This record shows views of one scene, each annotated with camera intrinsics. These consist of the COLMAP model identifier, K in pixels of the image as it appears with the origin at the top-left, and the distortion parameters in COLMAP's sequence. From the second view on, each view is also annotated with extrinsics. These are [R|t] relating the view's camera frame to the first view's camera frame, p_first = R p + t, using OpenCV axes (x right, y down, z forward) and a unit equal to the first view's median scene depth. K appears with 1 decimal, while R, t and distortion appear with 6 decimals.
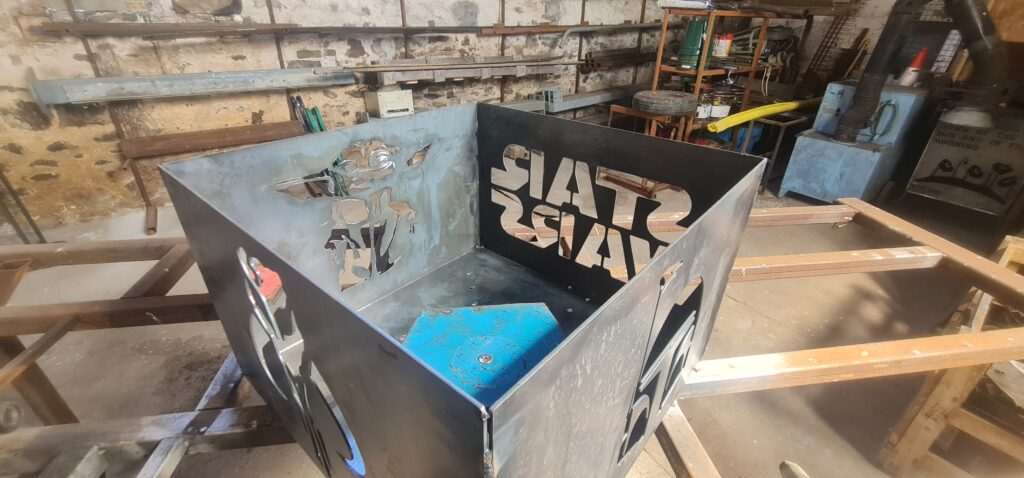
lens RADIAL K [[422.3, 0, 512.3], [0, 422.3, 240.8], [0, 0, 1]] dist [-0.013377, 0.005882]
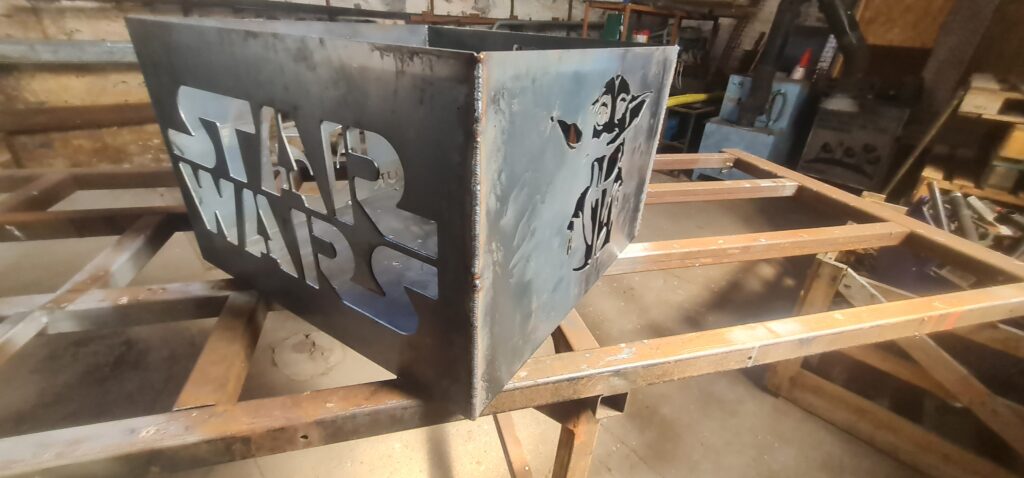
lens RADIAL K [[421.5, 0, 511.0], [0, 421.5, 241.6], [0, 0, 1]] dist [-0.009582, 0.005361]
pose [[0.991400, -0.022500, 0.128917, 0.027463], [0.024264, 0.999632, -0.012130, 0.060016], [-0.128597, 0.015154, 0.991581, -0.014972]]
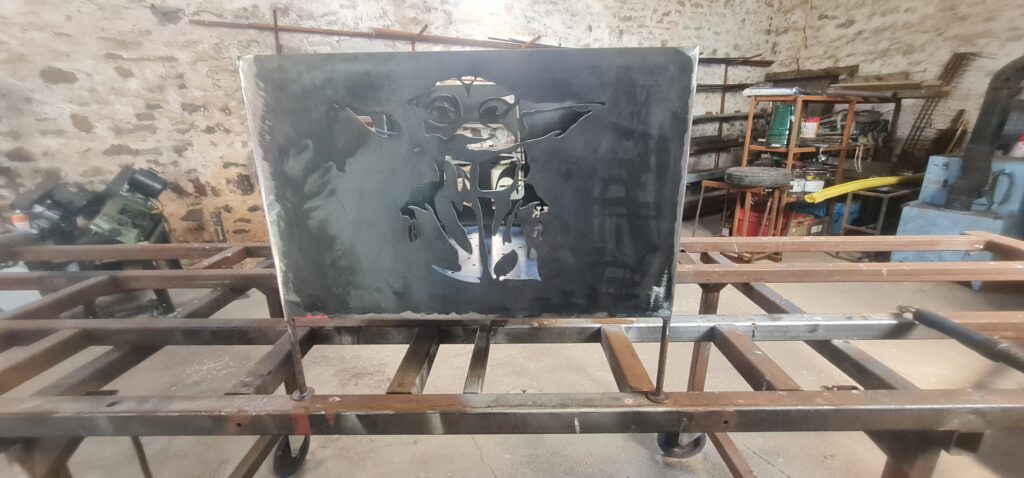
lens RADIAL K [[422.5, 0, 511.5], [0, 422.5, 240.5], [0, 0, 1]] dist [-0.006385, 0.000554]
pose [[0.988073, 0.014670, -0.153289, -0.086934], [-0.047373, 0.976134, -0.211937, 0.084725], [0.146521, 0.216671, 0.965187, -0.084376]]
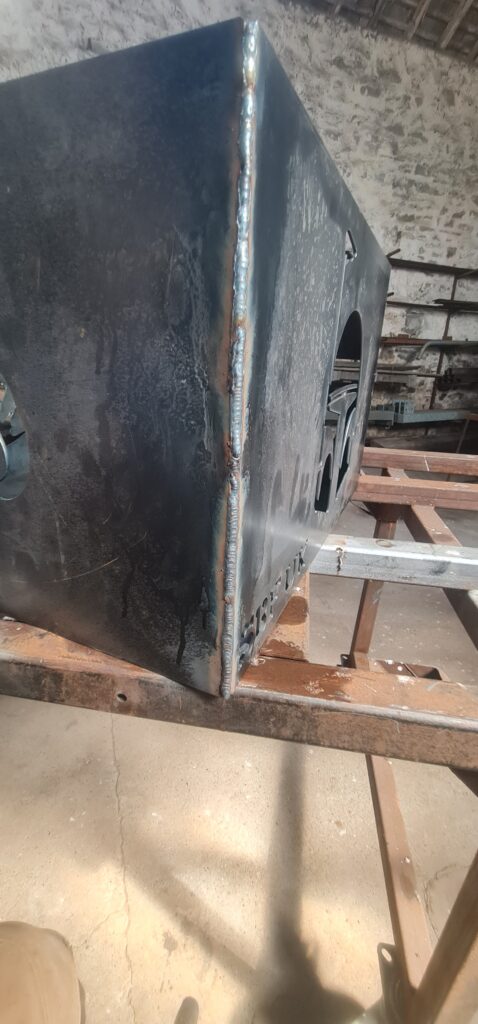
lens RADIAL K [[421.5, 0, 239.0], [0, 421.5, 512.0], [0, 0, 1]] dist [-0.009582, 0.005361]
pose [[0.956759, 0.125554, -0.262389, 0.024501], [-0.160676, 0.980058, -0.116918, 0.083881], [0.242477, 0.154022, 0.957853, 0.033056]]
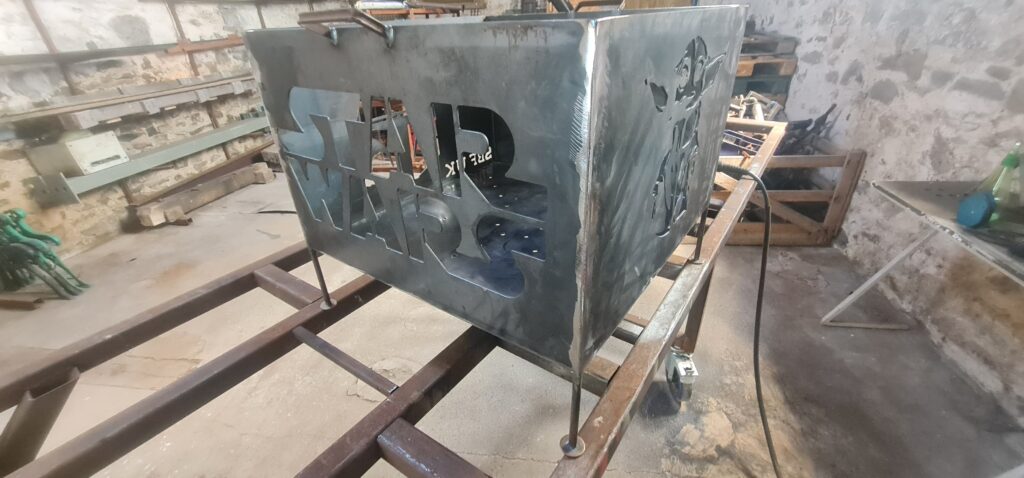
lens RADIAL K [[421.5, 0, 511.0], [0, 421.5, 241.6], [0, 0, 1]] dist [-0.009582, 0.005361]
pose [[0.691396, -0.386527, 0.610384, -0.295713], [0.394082, 0.909865, 0.129789, 0.016286], [-0.605534, 0.150806, 0.781400, -0.017744]]
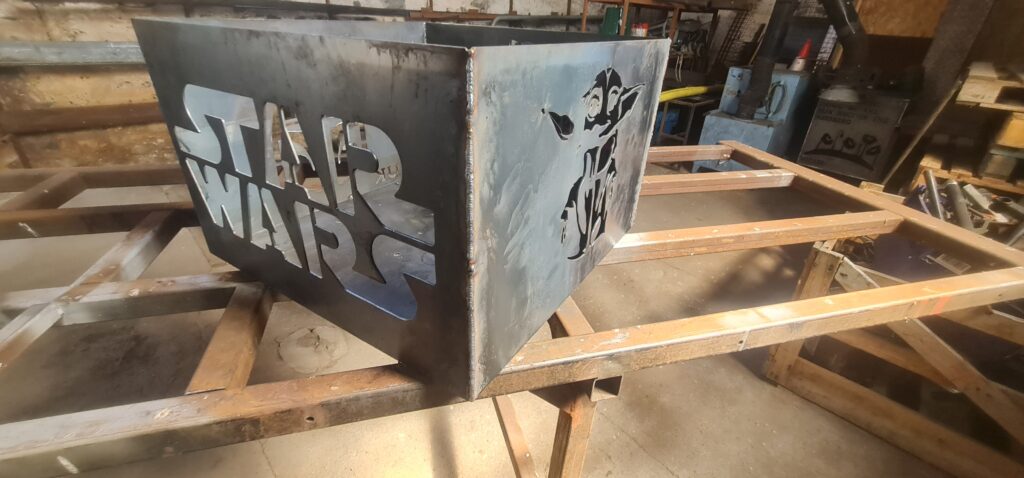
lens RADIAL K [[420.4, 0, 510.7], [0, 420.4, 240.2], [0, 0, 1]] dist [-0.008307, 0.004564]
pose [[0.991893, -0.034372, 0.122342, 0.029223], [0.035254, 0.999366, -0.005051, 0.062610], [-0.122091, 0.009323, 0.992475, -0.020356]]
